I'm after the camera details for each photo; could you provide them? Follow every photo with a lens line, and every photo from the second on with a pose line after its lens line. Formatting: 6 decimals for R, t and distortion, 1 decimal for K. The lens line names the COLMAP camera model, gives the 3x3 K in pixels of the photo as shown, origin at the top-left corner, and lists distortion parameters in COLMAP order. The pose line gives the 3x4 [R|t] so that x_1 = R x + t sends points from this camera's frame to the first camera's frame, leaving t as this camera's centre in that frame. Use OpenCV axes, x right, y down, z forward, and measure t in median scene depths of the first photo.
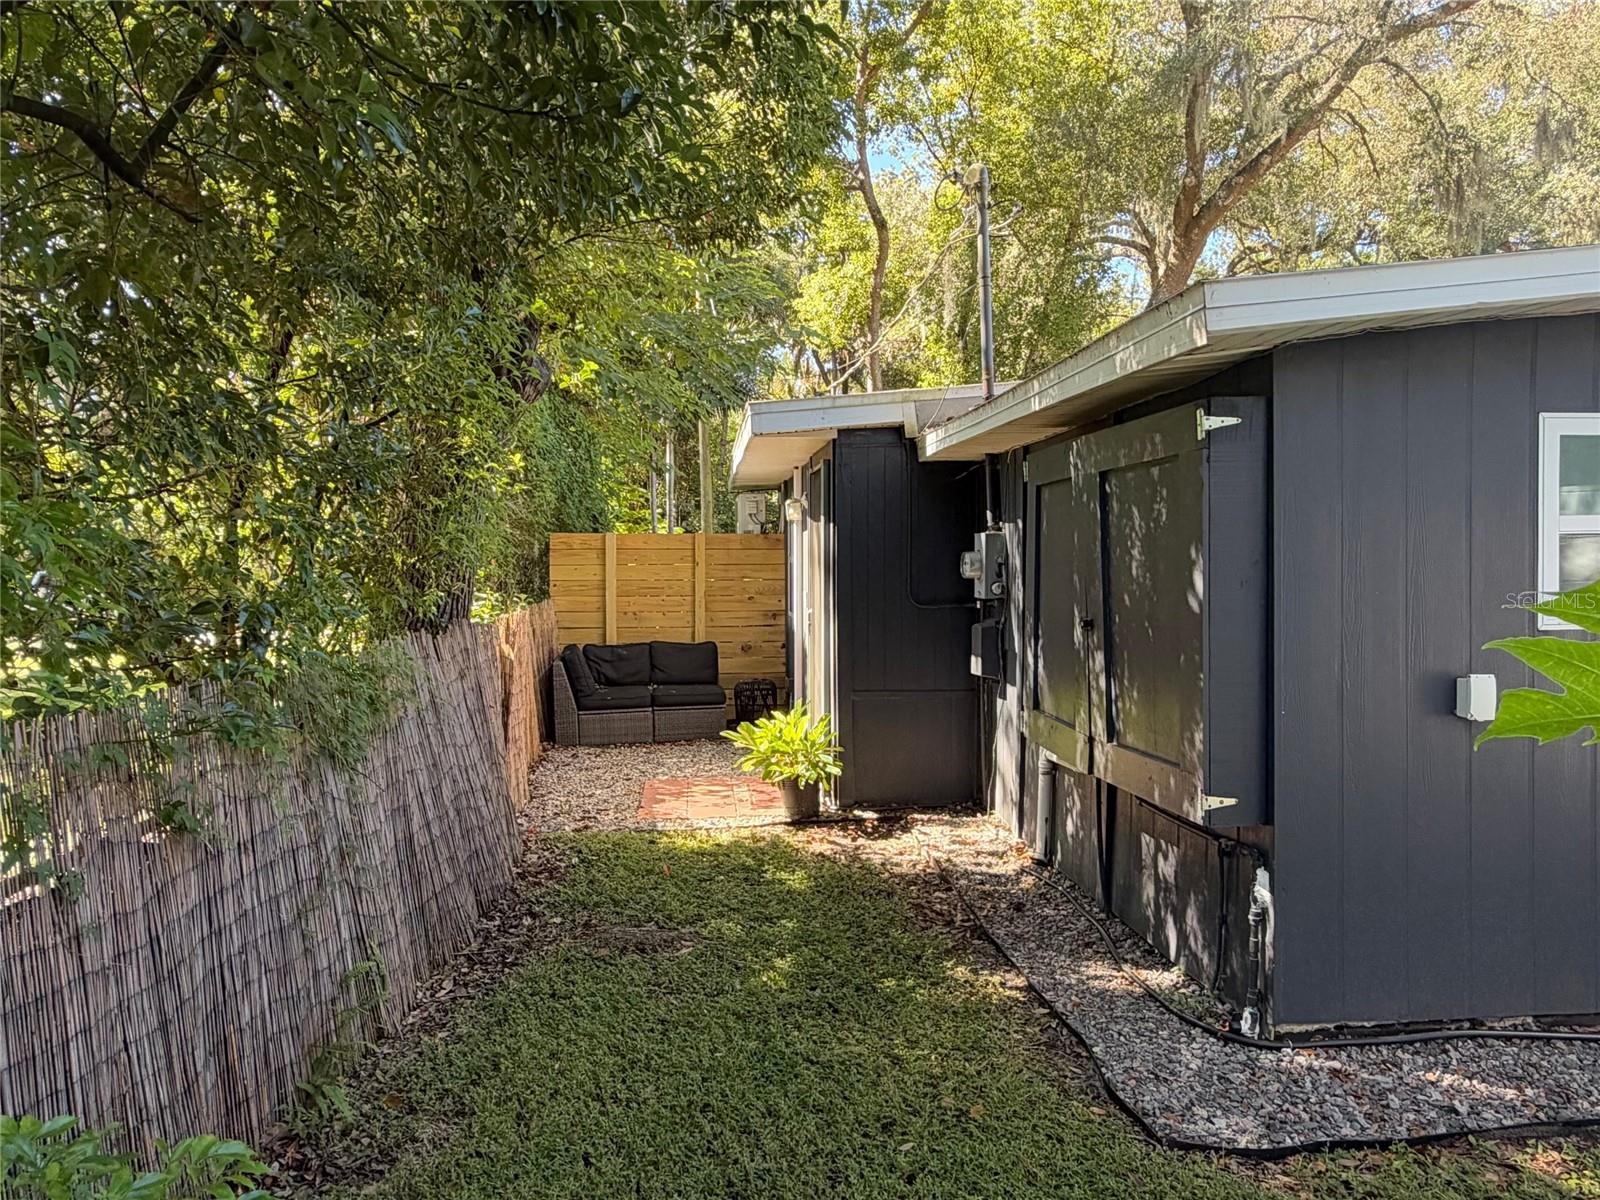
lens RADIAL K [[1055.6, 0, 800.0], [0, 1055.6, 600.0], [0, 0, 1]] dist [0.000983, -0.000008]
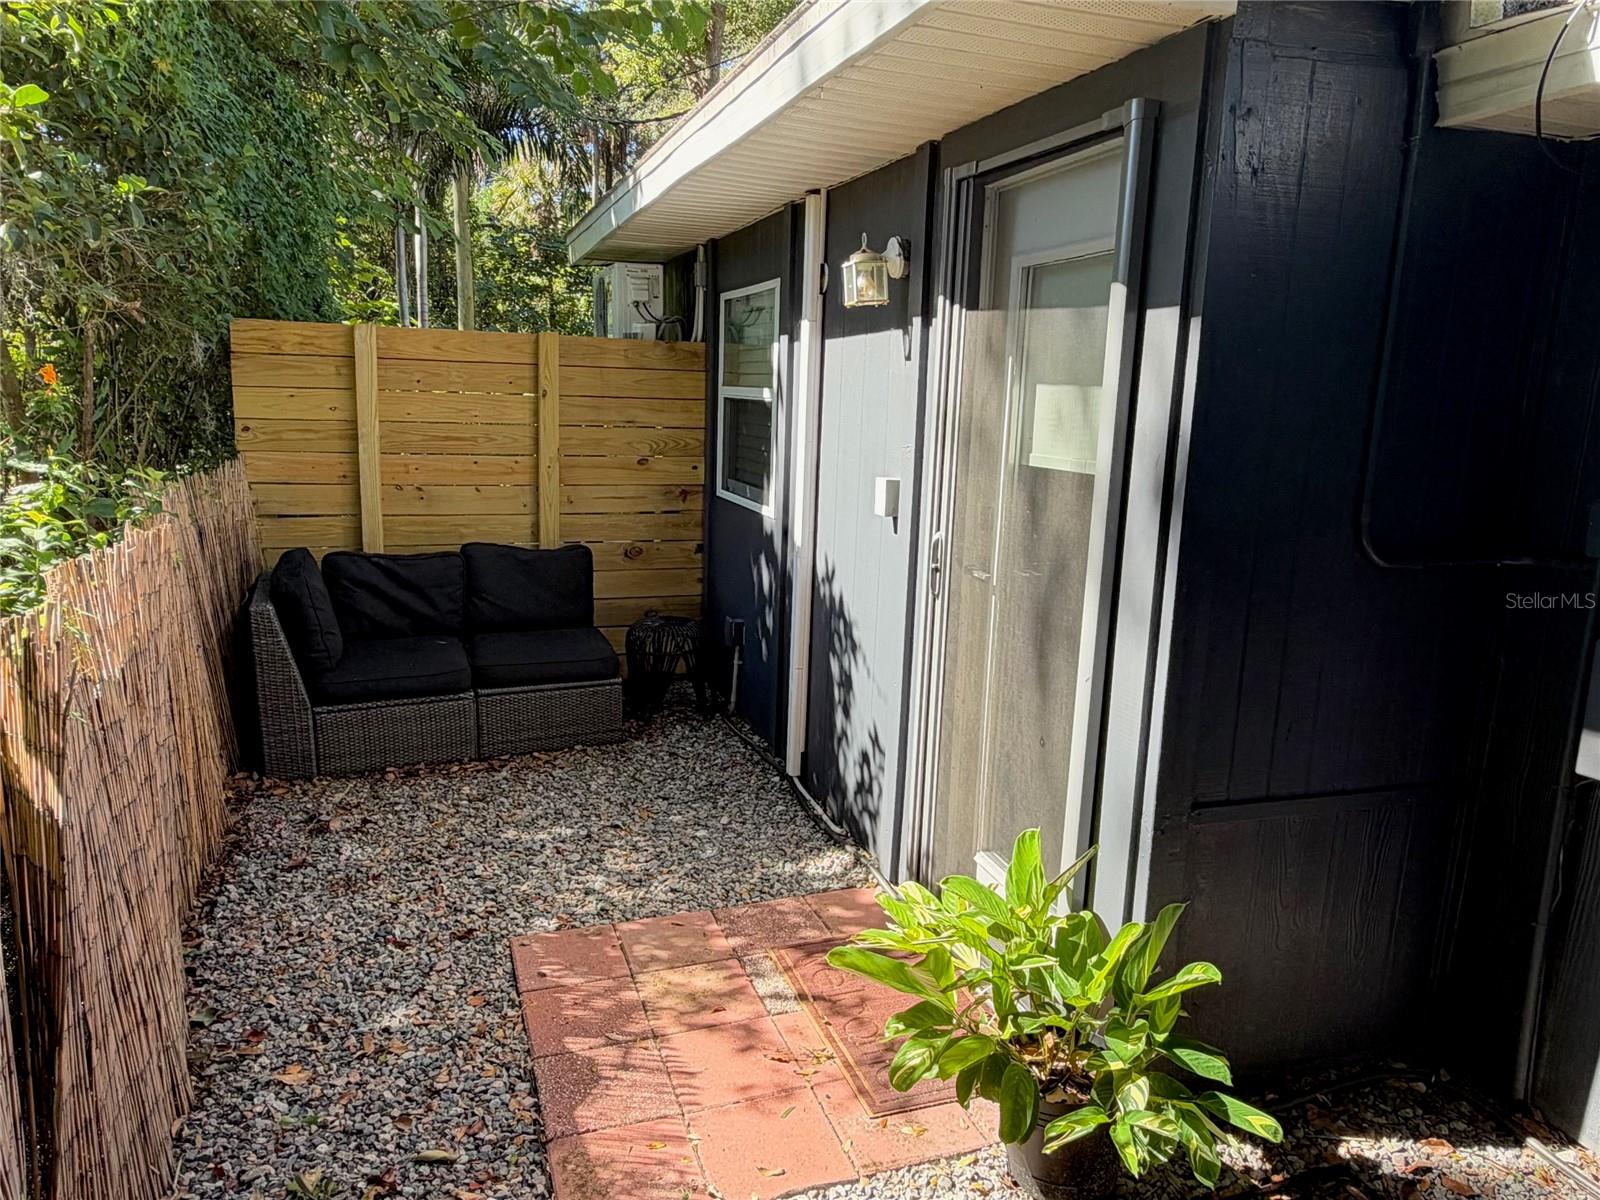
lens RADIAL K [[1079.1, 0, 800.0], [0, 1079.1, 600.0], [0, 0, 1]] dist [0.005424, 0.002483]
pose [[0.971593, -0.009783, 0.236457, -0.102562], [-0.028024, 0.987360, 0.155999, -0.020765], [-0.234994, -0.158194, 0.959037, 0.449353]]
